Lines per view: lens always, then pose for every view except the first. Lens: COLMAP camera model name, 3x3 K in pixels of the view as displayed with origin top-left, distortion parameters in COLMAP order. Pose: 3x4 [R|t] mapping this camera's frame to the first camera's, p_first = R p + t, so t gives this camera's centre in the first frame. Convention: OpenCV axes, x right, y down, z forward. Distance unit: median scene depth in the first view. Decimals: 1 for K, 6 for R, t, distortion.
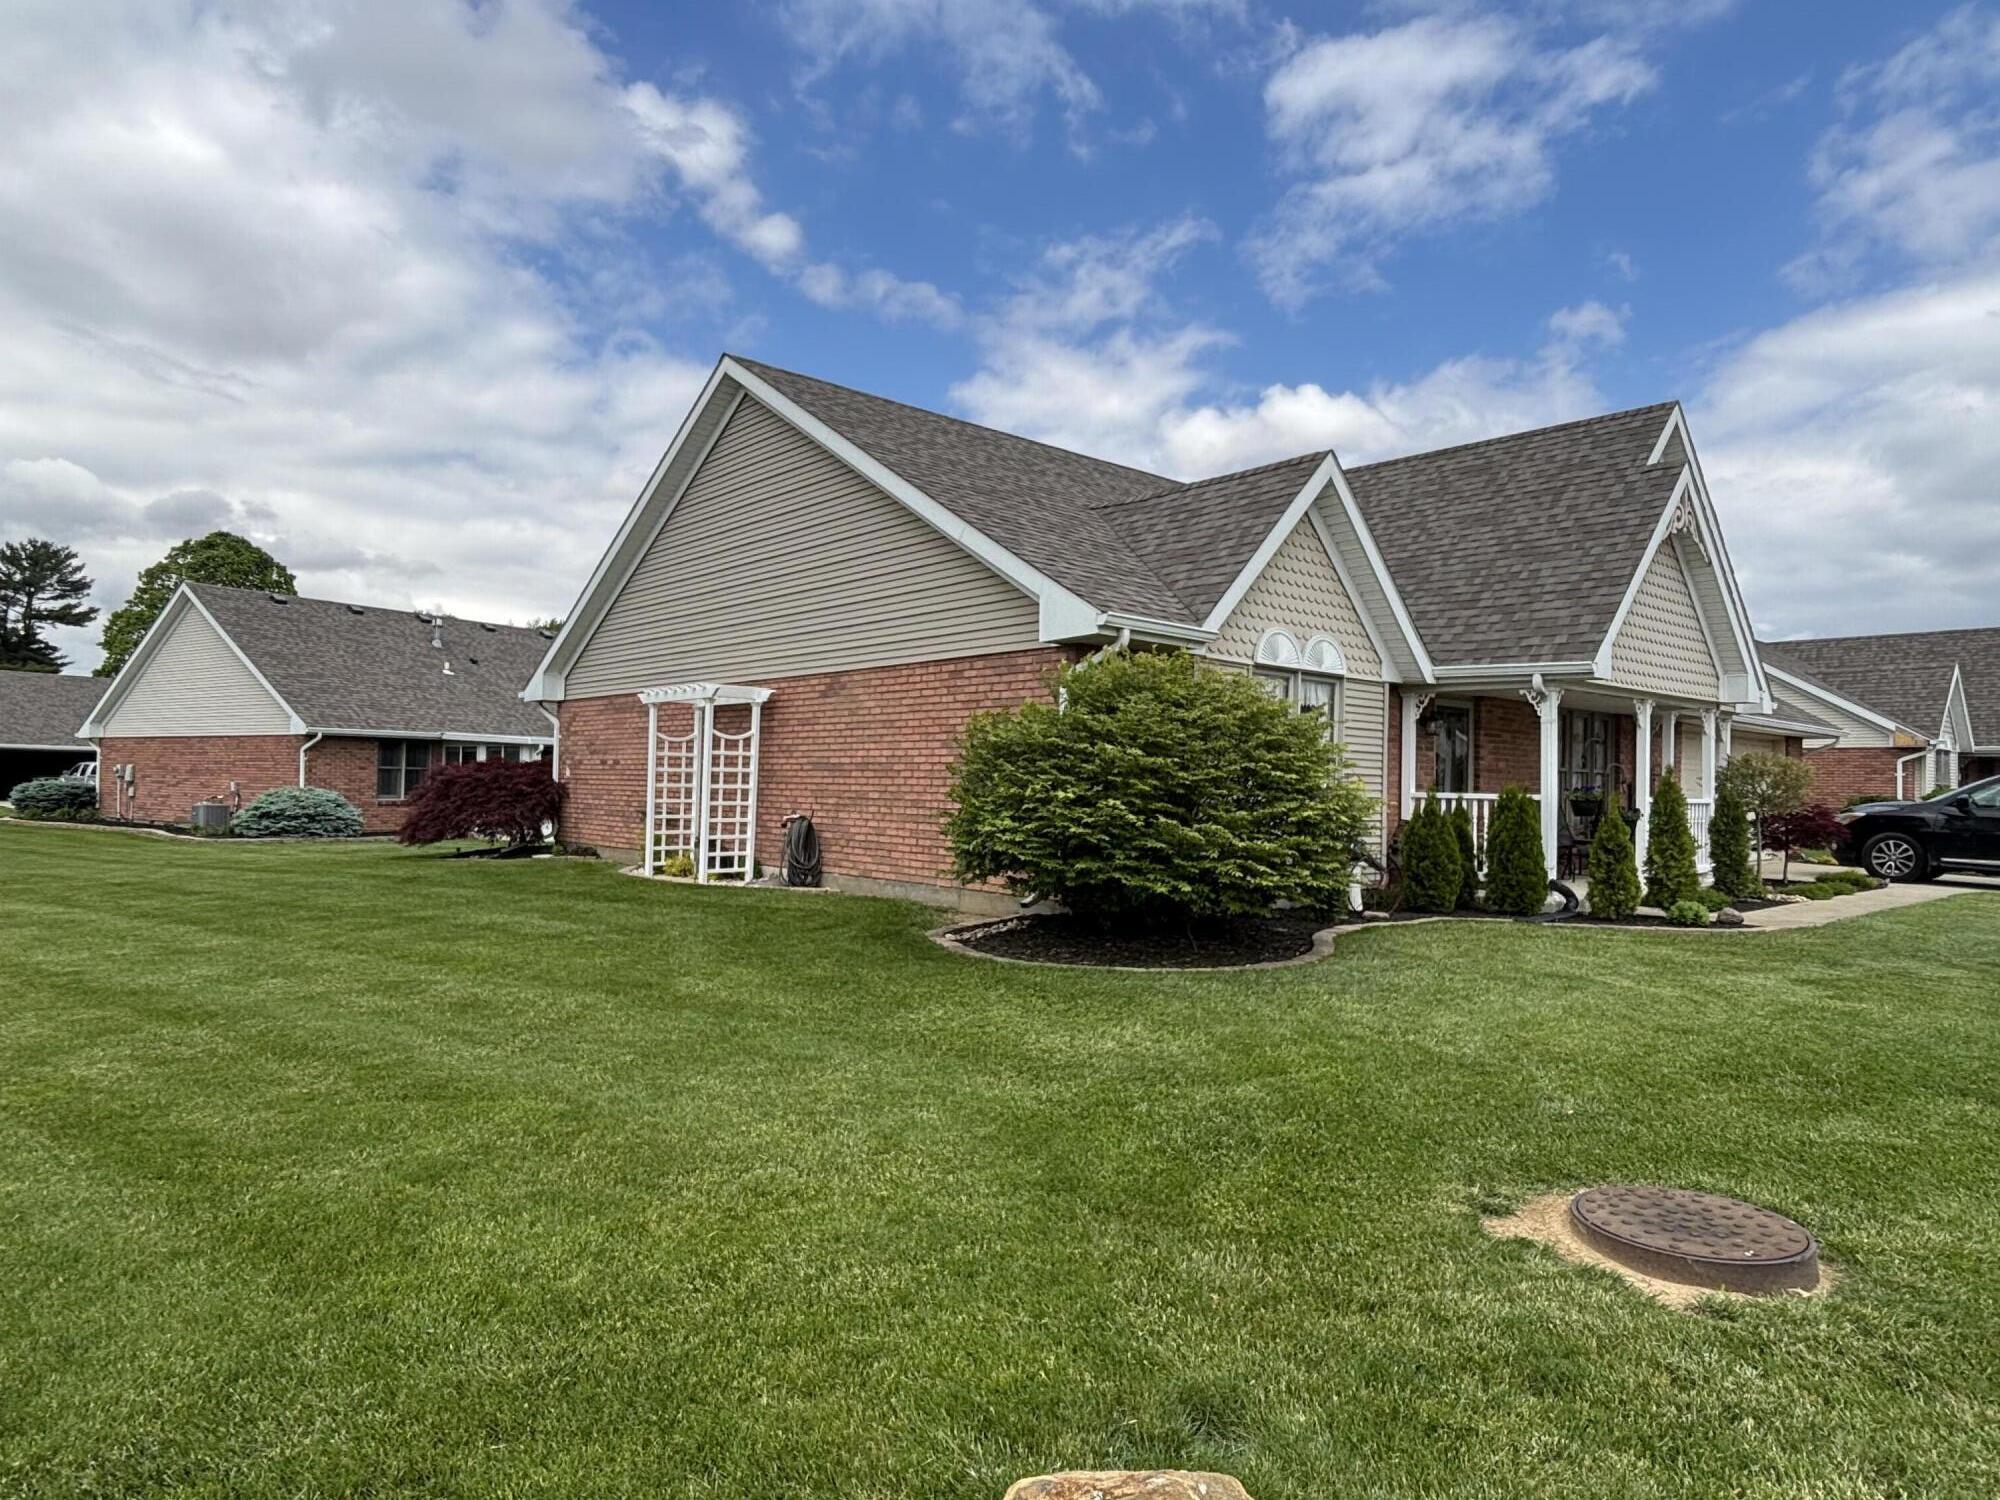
lens RADIAL K [[1162.3, 0, 997.0], [0, 1162.3, 751.1], [0, 0, 1]] dist [0.018592, 0.001909]
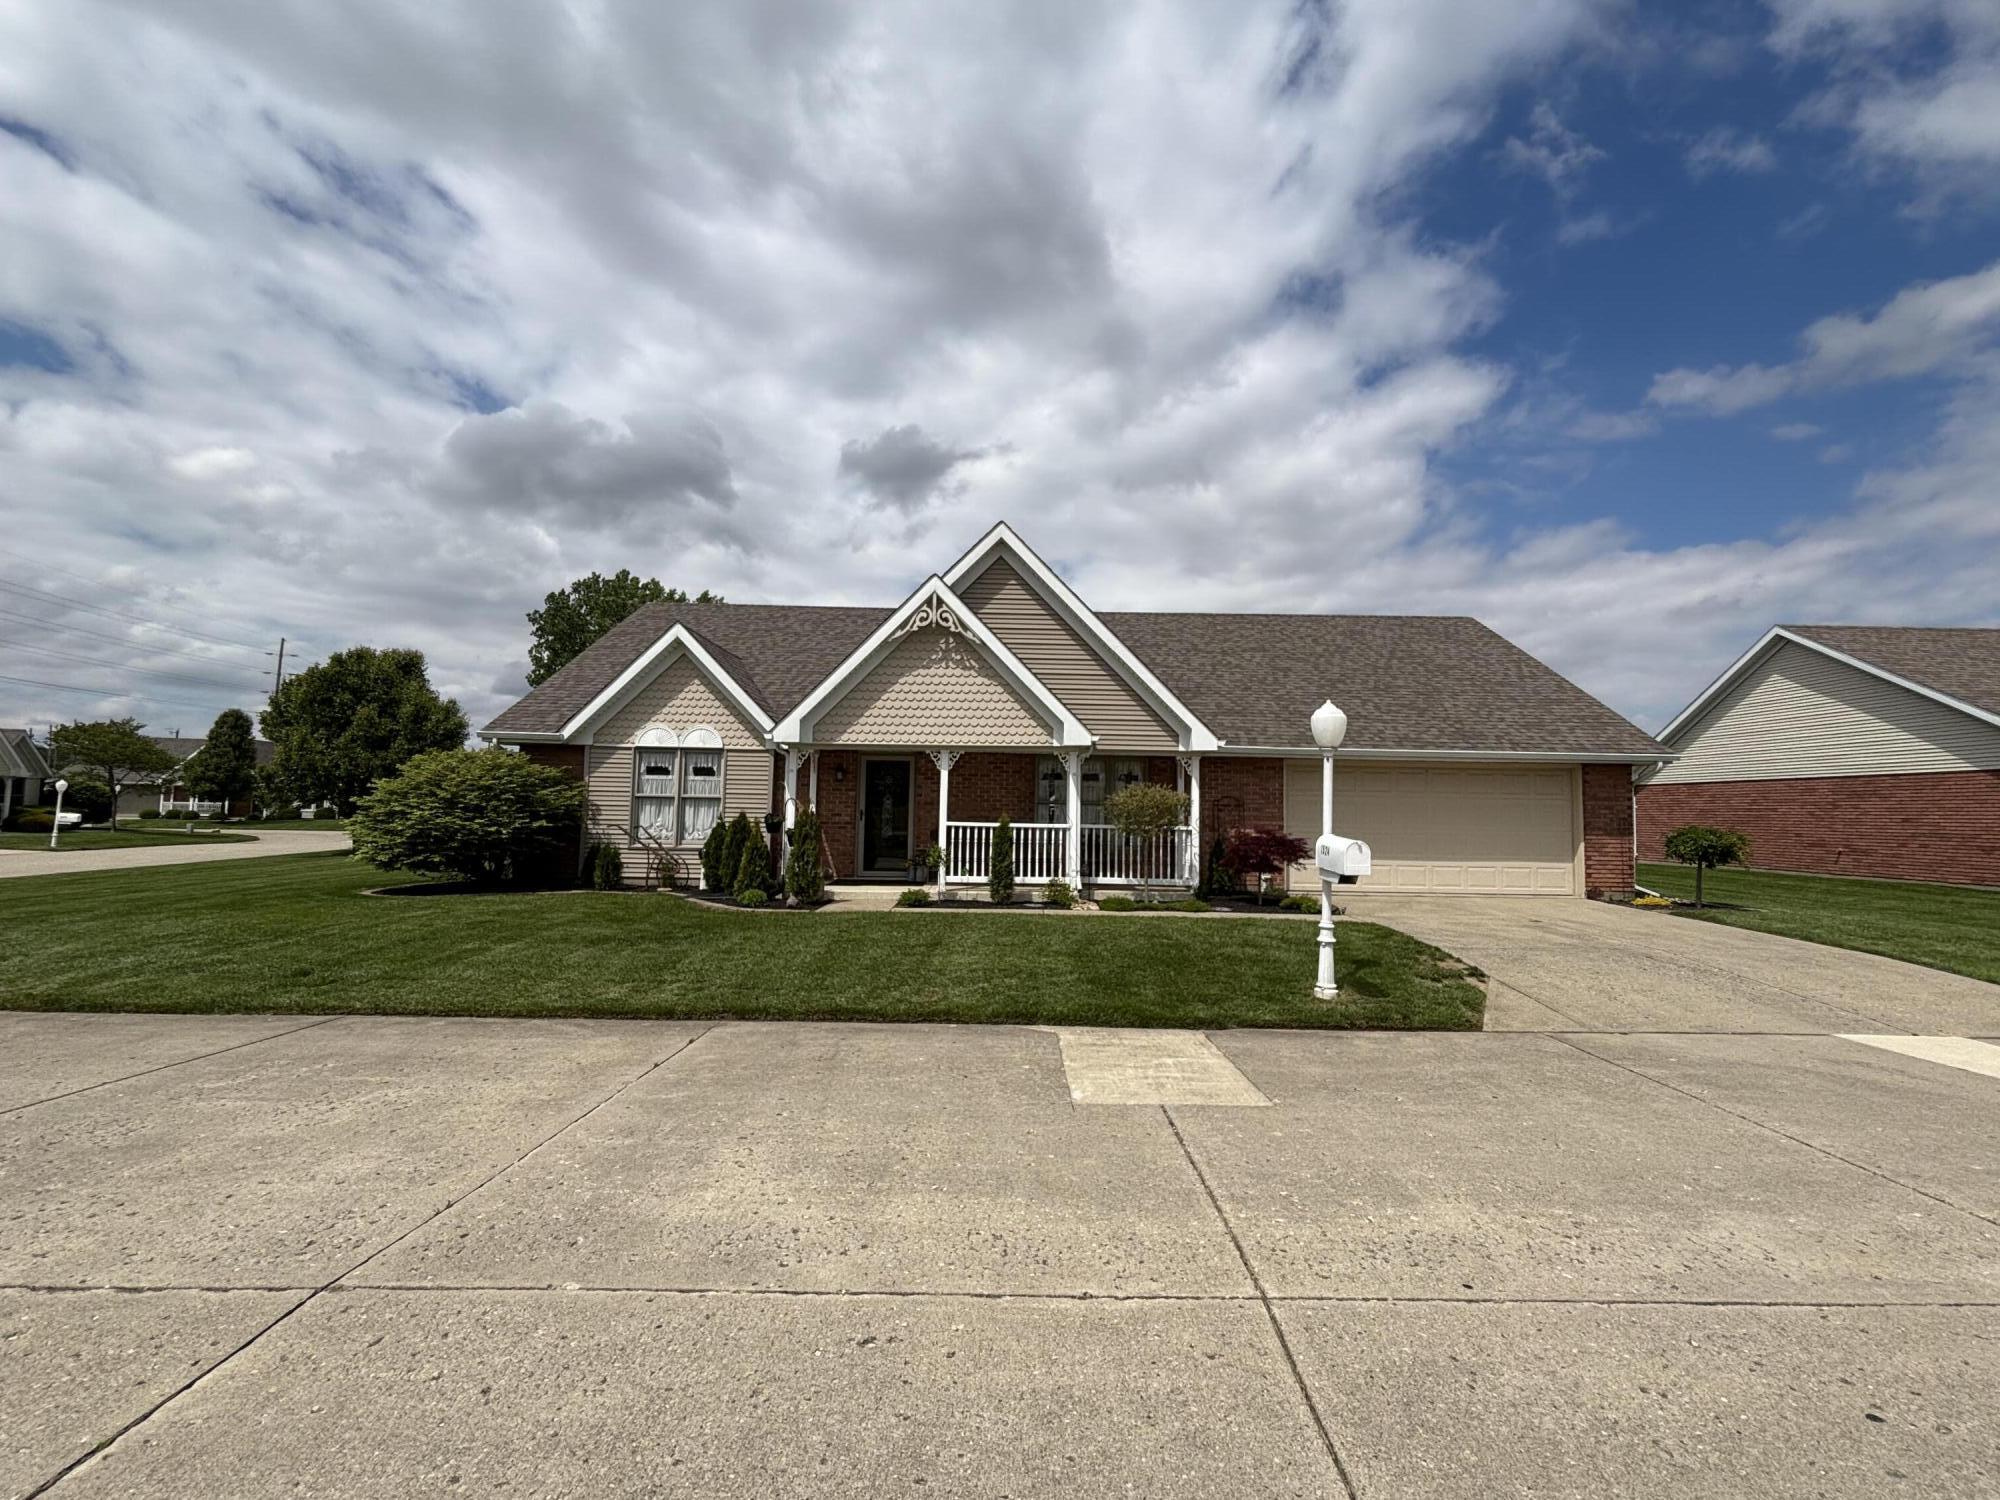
lens RADIAL K [[881.2, 0, 1002.1], [0, 881.2, 747.5], [0, 0, 1]] dist [0.027847, 0.000741]
pose [[0.764796, -0.053751, -0.642027, 0.765132], [0.017900, 0.997902, -0.062222, 0.010451], [0.644024, 0.036095, 0.764153, 0.160464]]
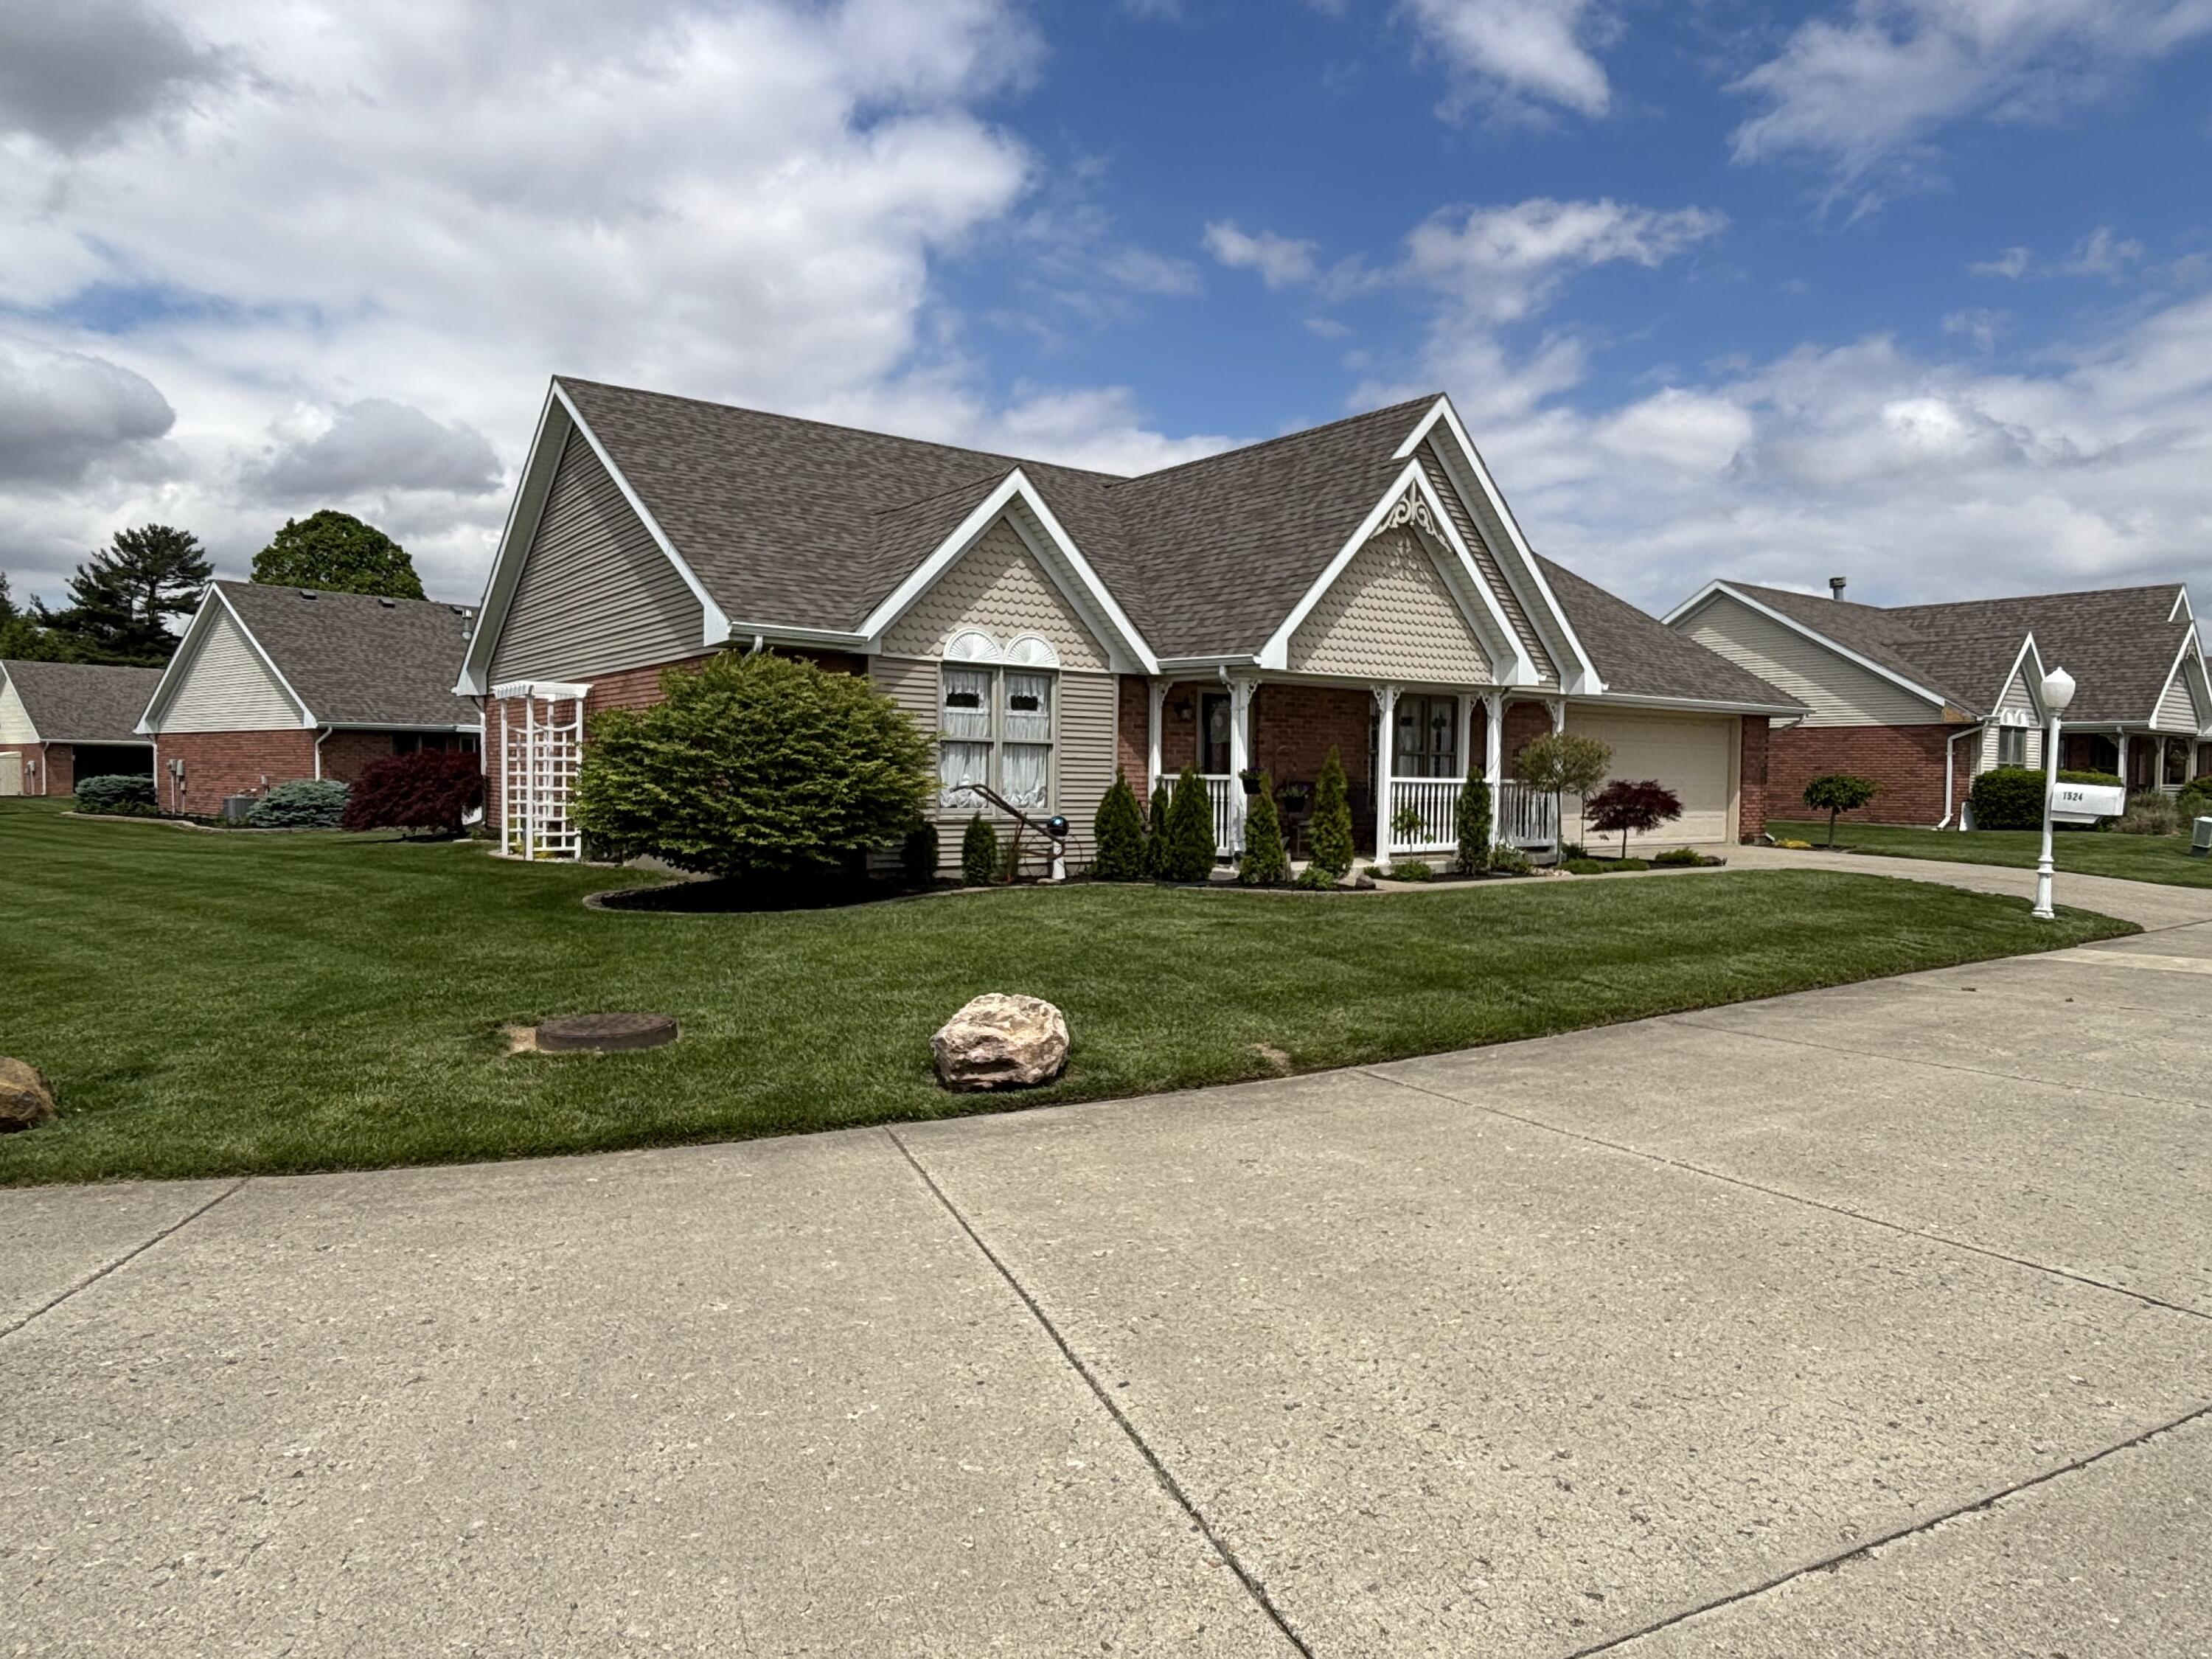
lens RADIAL K [[1341.9, 0, 1109.9], [0, 1341.9, 836.9], [0, 0, 1]] dist [0.002454, -0.008270]
pose [[0.996051, -0.003562, -0.088709, 0.248949], [0.010183, 0.997184, 0.074299, -0.000155], [0.088195, -0.074909, 0.993283, -0.144941]]
